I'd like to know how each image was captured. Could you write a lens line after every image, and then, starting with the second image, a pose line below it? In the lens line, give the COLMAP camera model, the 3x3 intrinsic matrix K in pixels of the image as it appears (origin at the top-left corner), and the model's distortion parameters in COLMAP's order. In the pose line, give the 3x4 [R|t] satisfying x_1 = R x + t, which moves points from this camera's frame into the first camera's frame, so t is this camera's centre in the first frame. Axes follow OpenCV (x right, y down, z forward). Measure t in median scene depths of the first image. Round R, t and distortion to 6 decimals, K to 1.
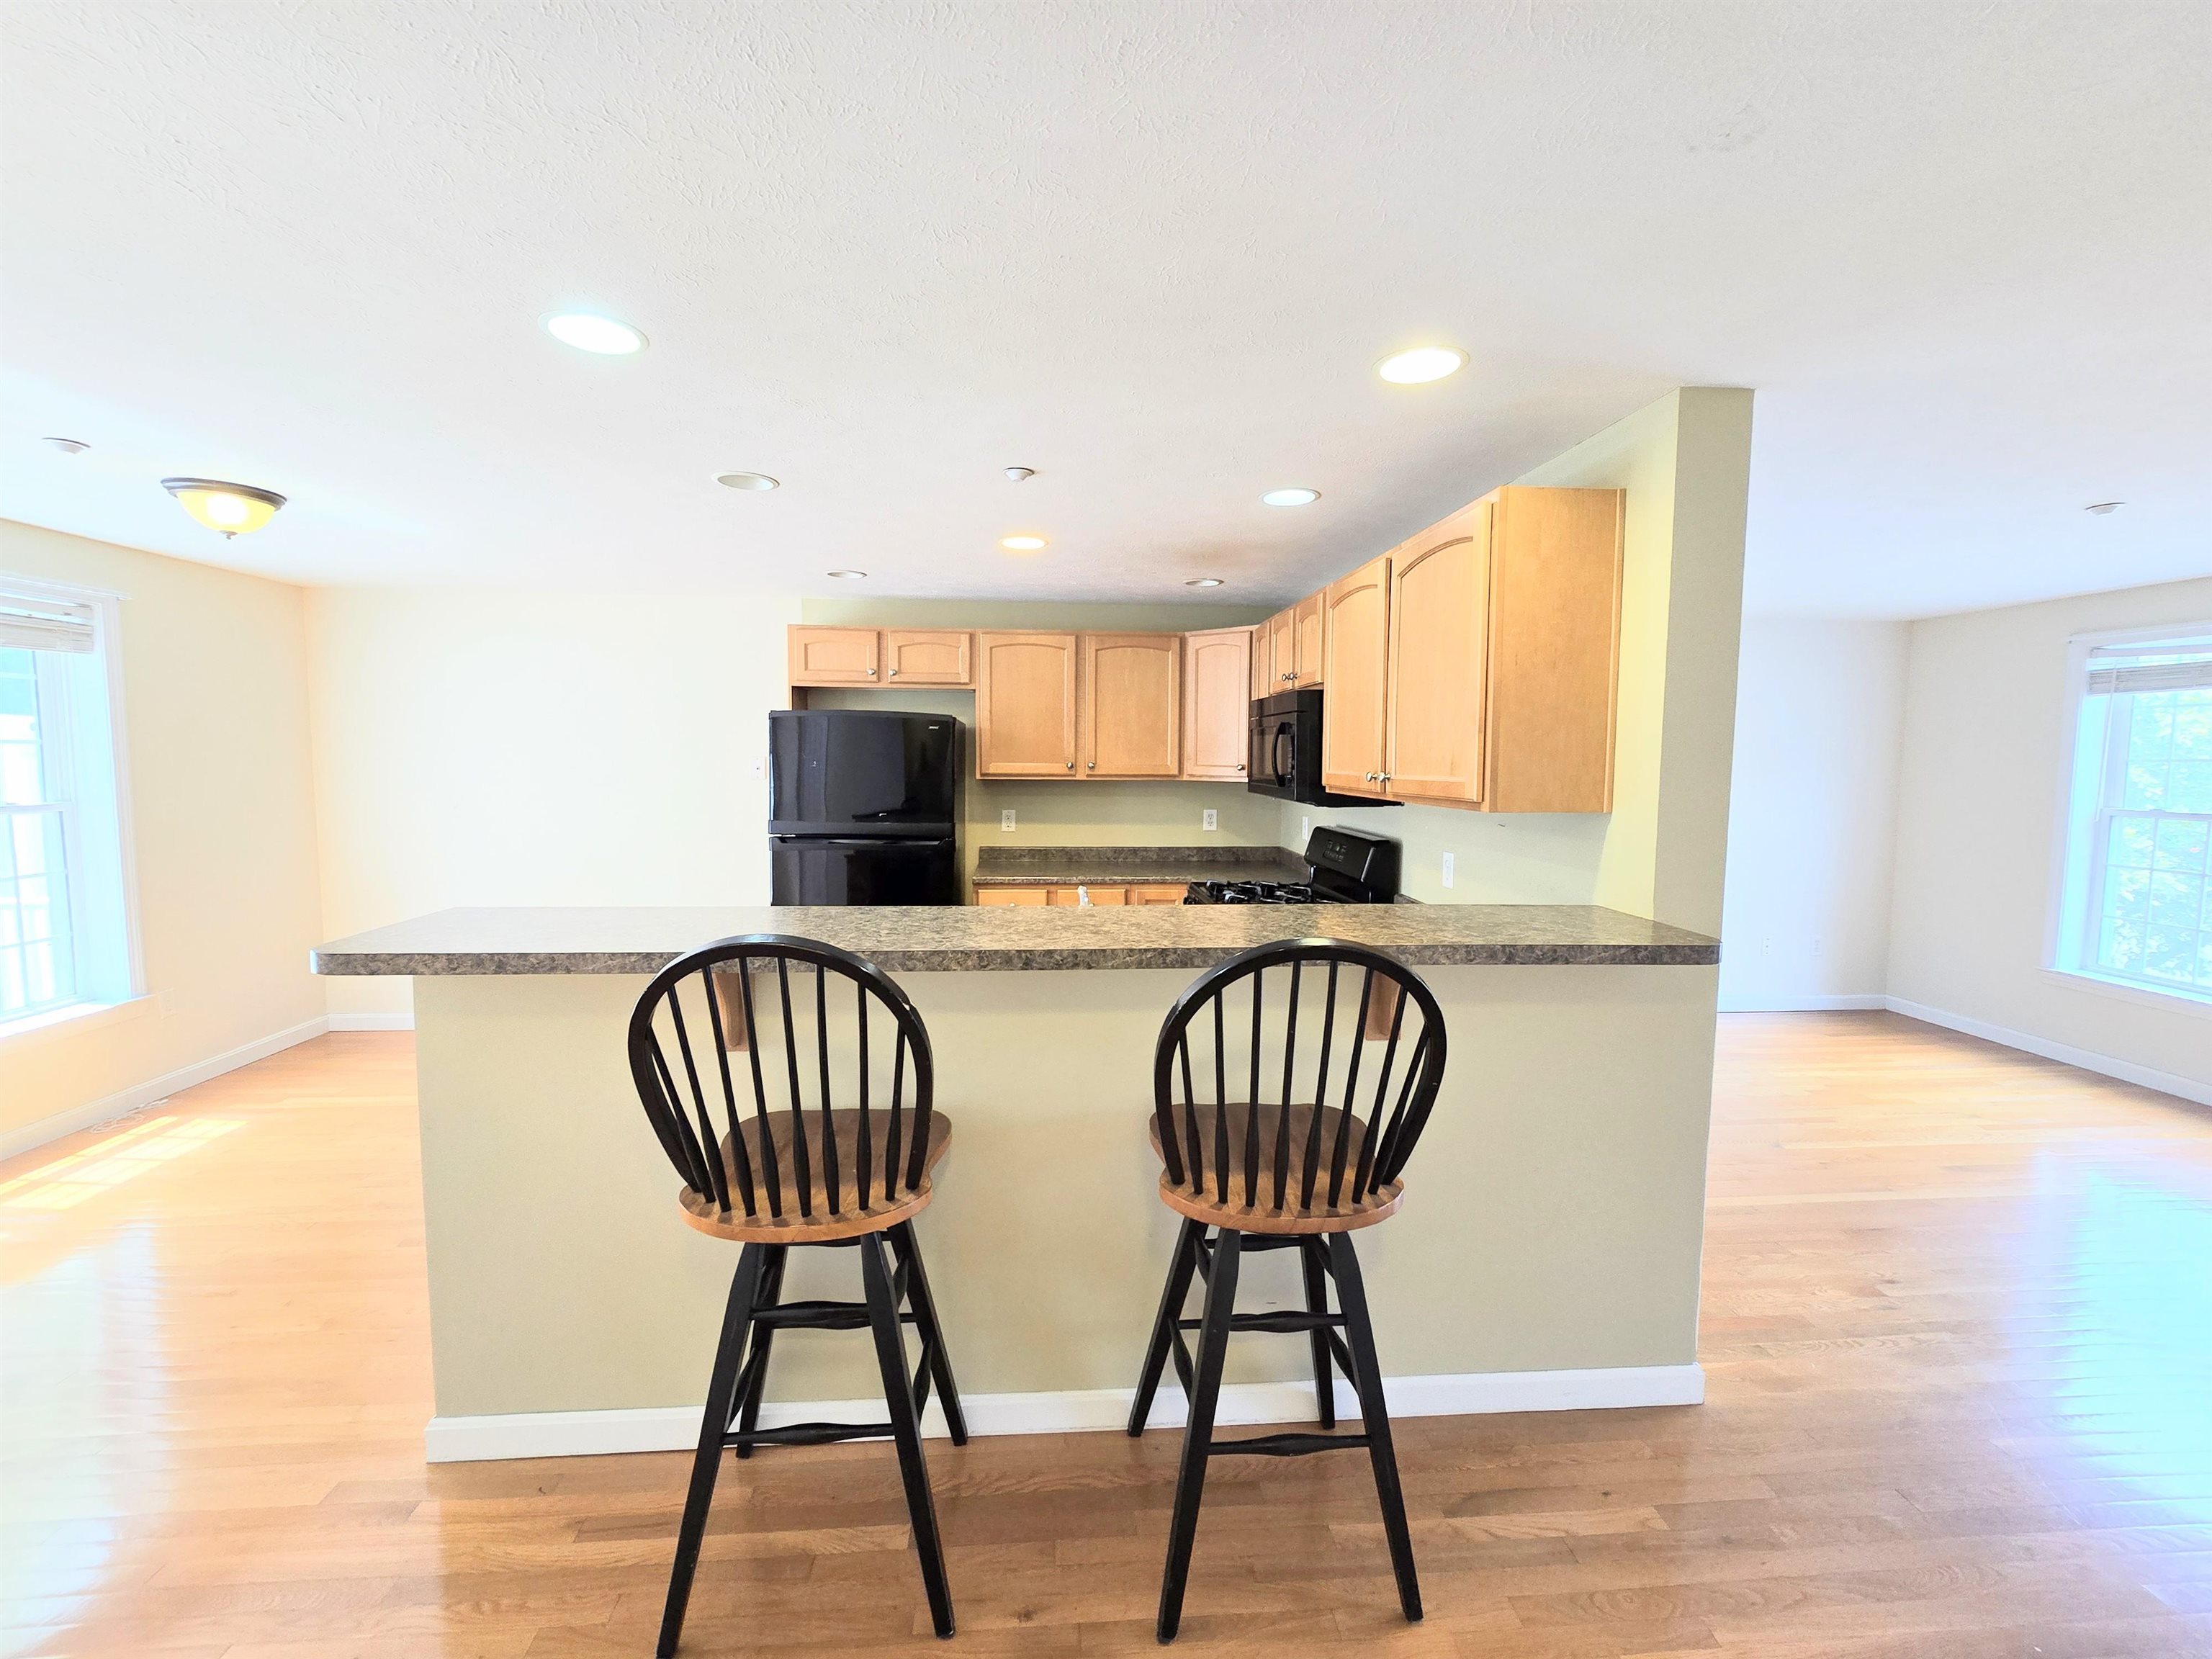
lens RADIAL K [[909.3, 0, 1108.9], [0, 909.3, 827.0], [0, 0, 1]] dist [-0.001287, -0.000029]
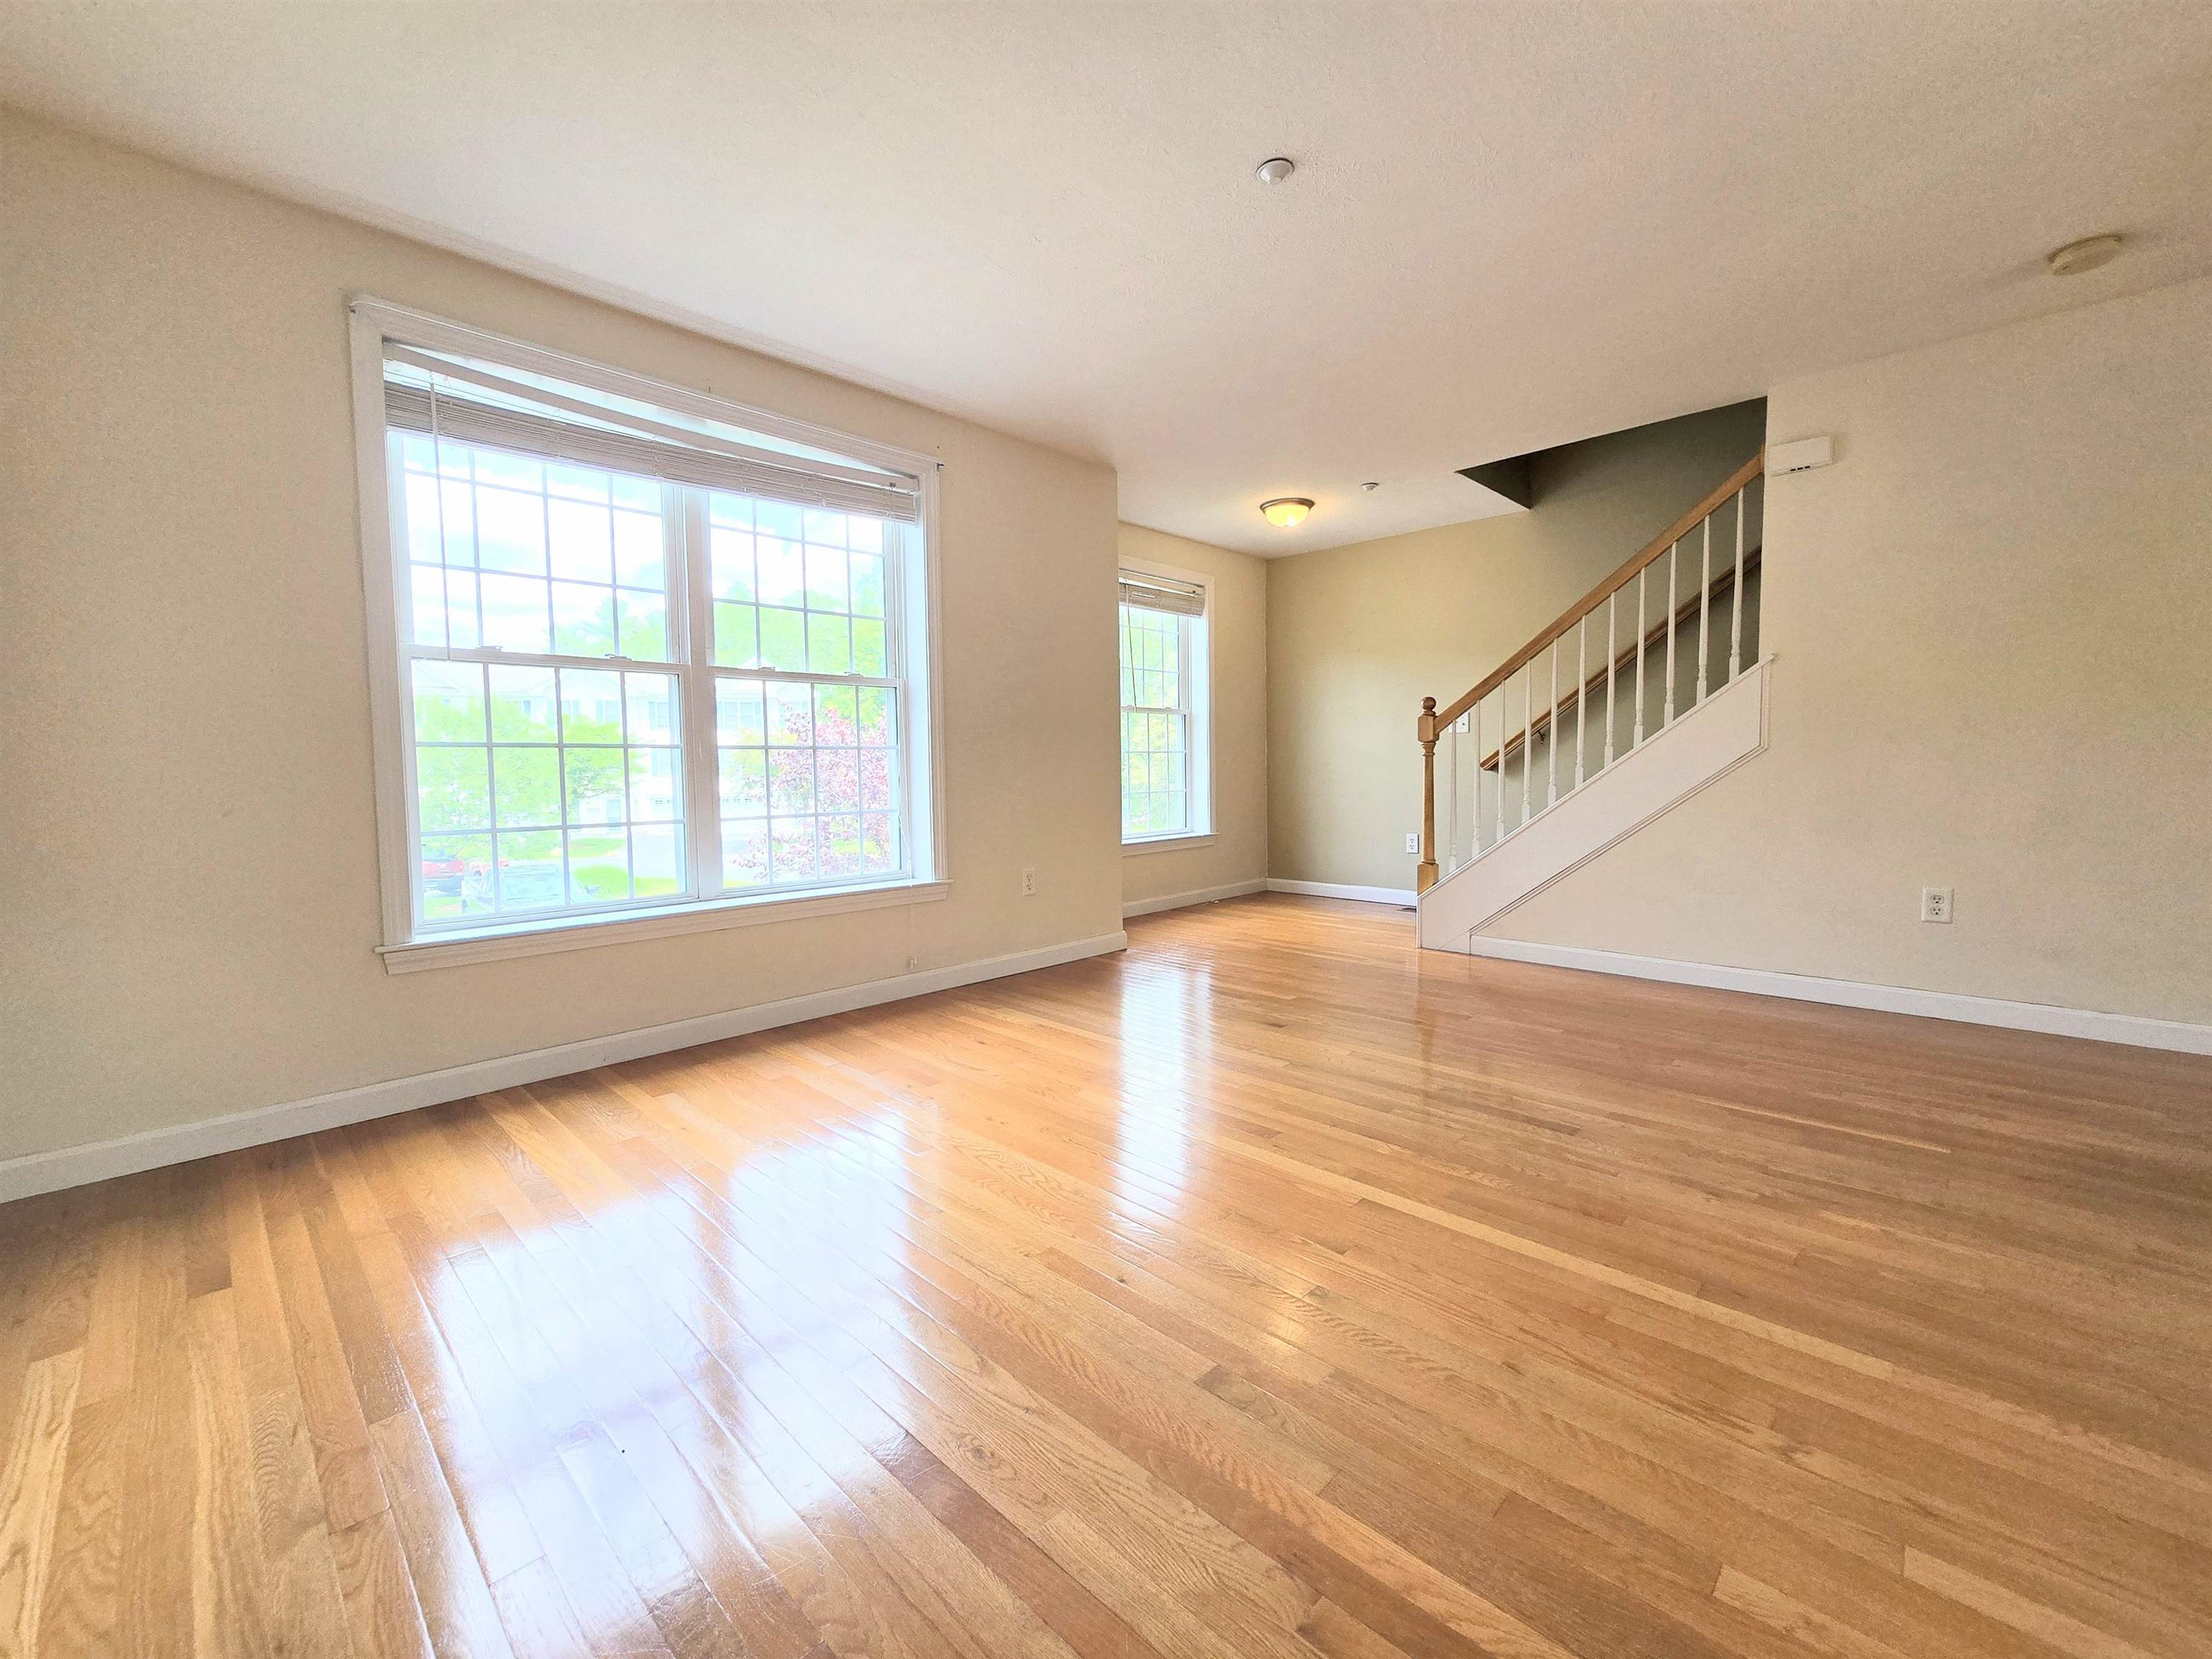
lens RADIAL K [[905.1, 0, 1107.6], [0, 905.1, 818.4], [0, 0, 1]] dist [-0.009455, 0.004990]
pose [[-0.661607, -0.041090, 0.748724, 0.411726], [0.069198, 0.990891, 0.115527, 0.055678], [-0.746651, 0.128244, -0.652737, 1.125267]]
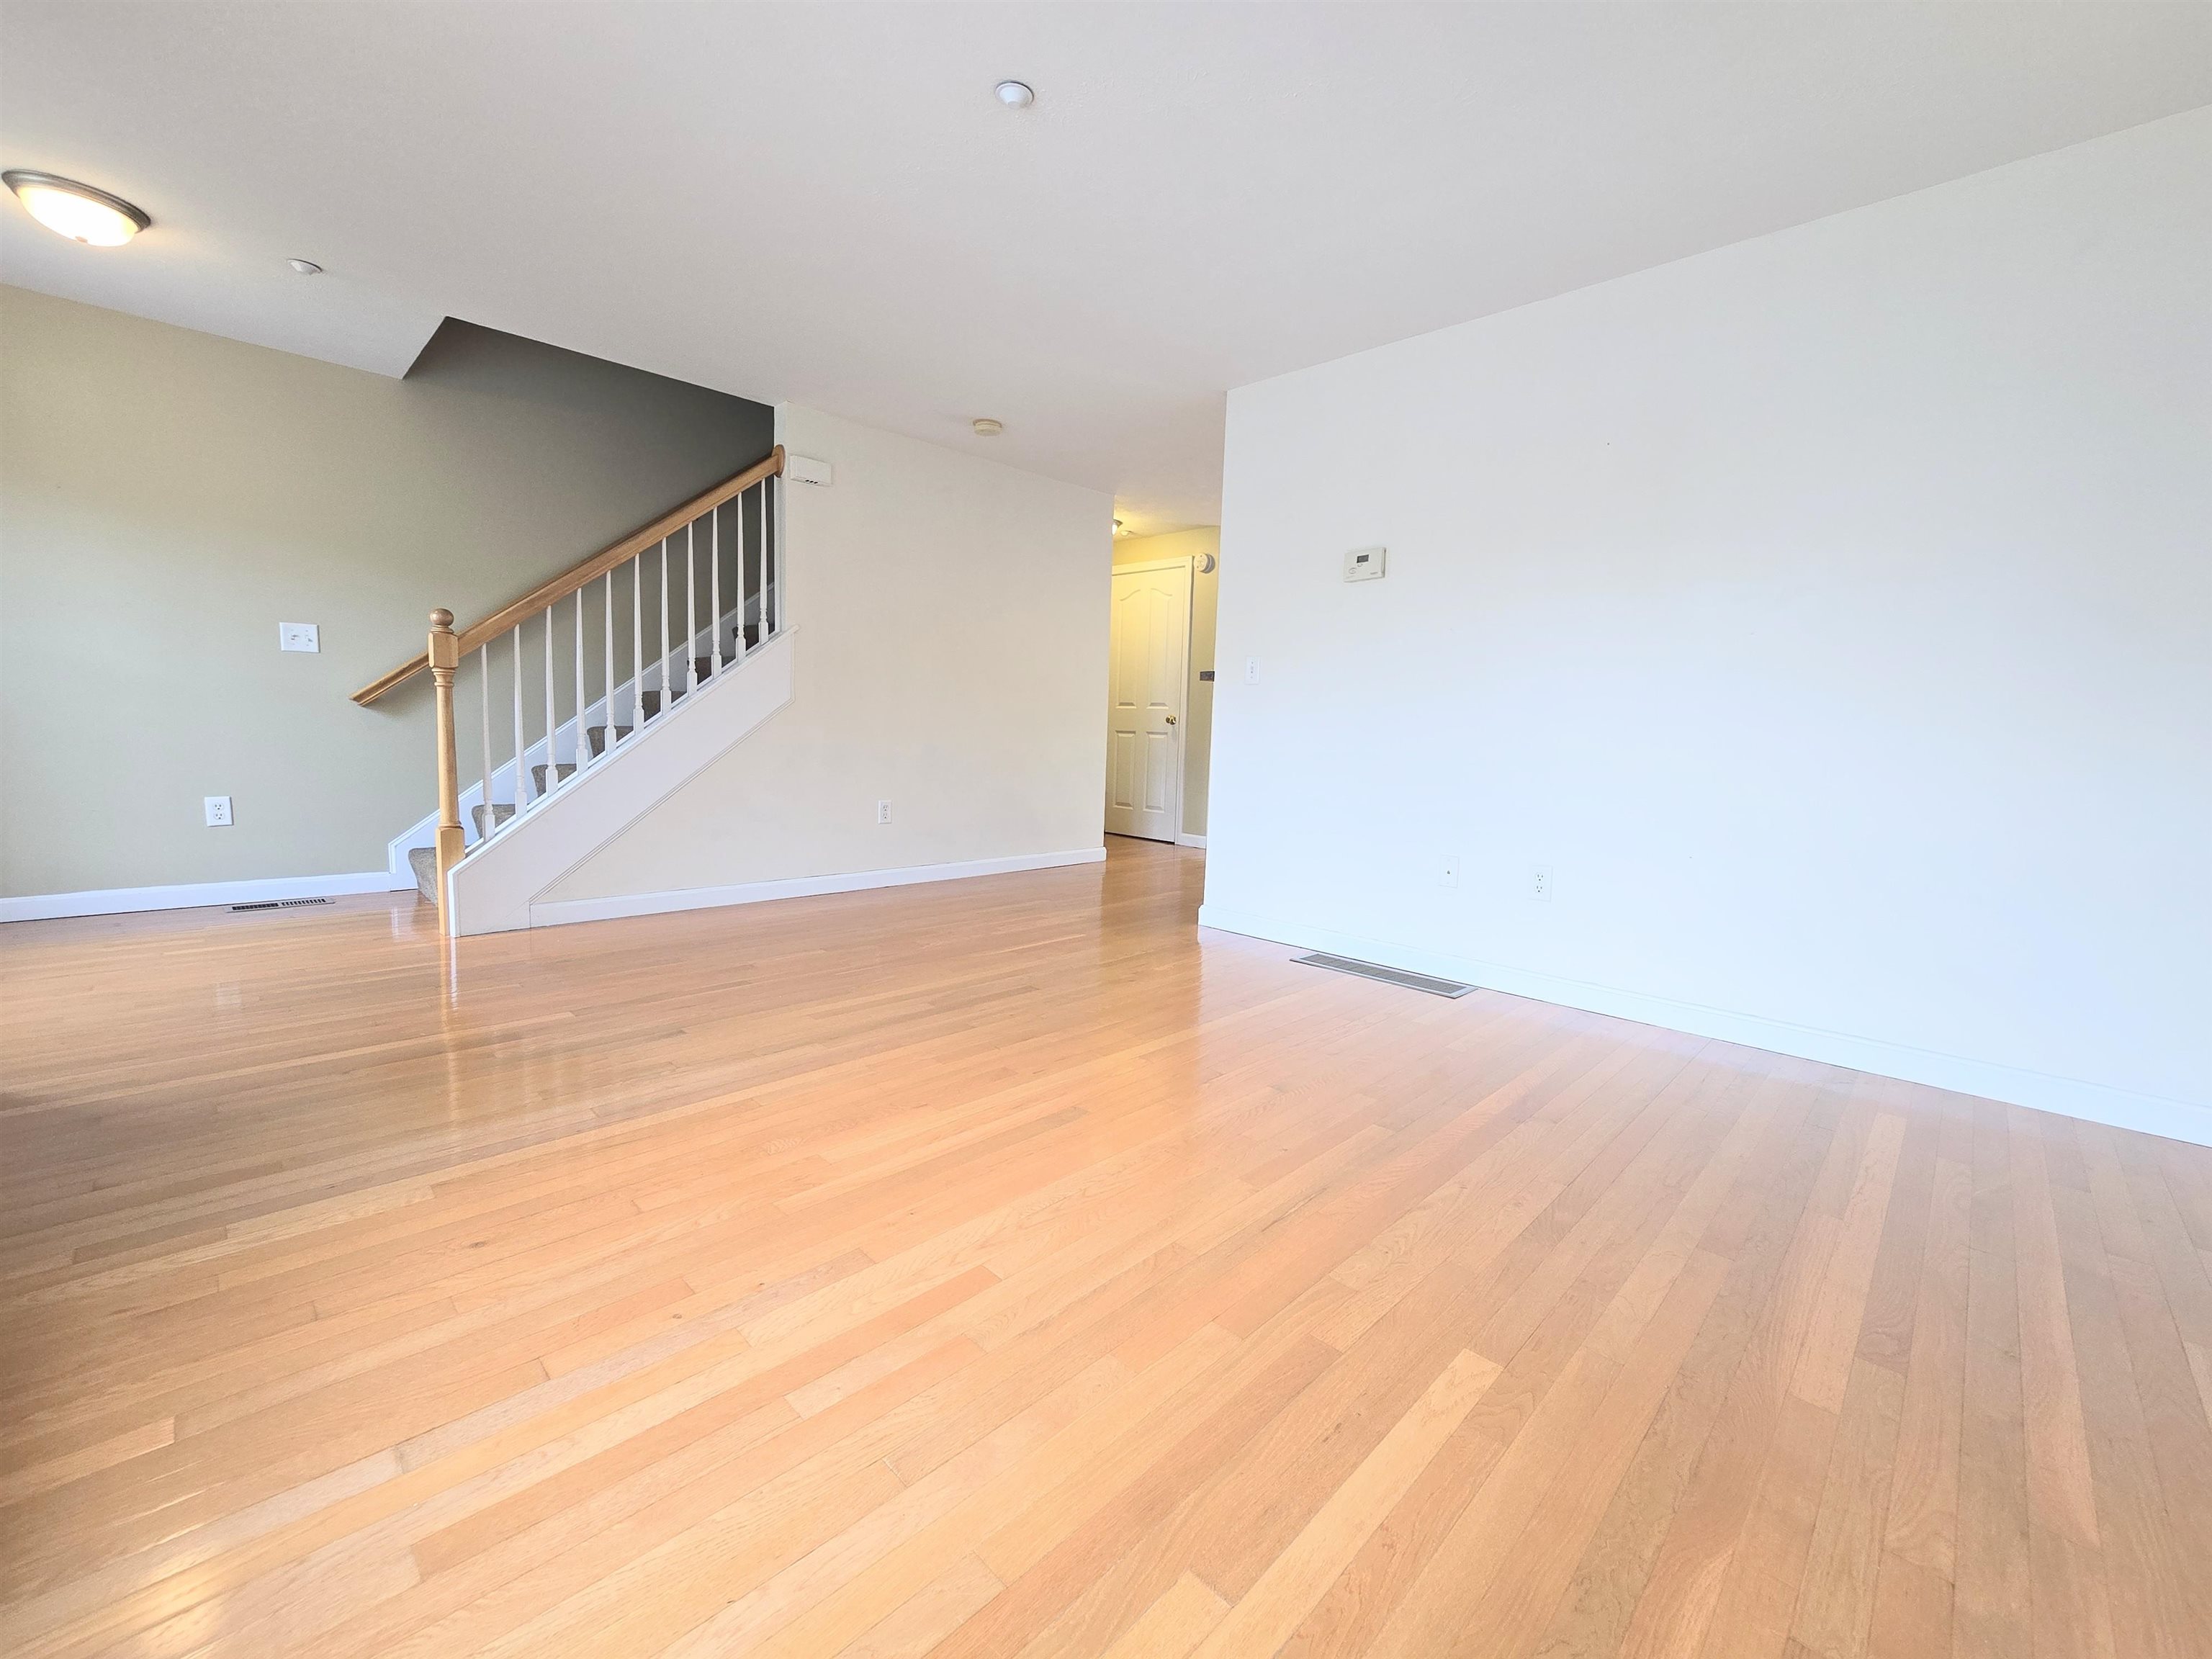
lens RADIAL K [[904.8, 0, 1101.9], [0, 904.8, 823.5], [0, 0, 1]] dist [-0.000310, 0.000108]
pose [[-0.755638, 0.038925, -0.653831, 1.043748], [-0.090291, 0.982512, 0.162842, 0.066851], [0.648736, 0.182084, -0.738909, 1.143387]]
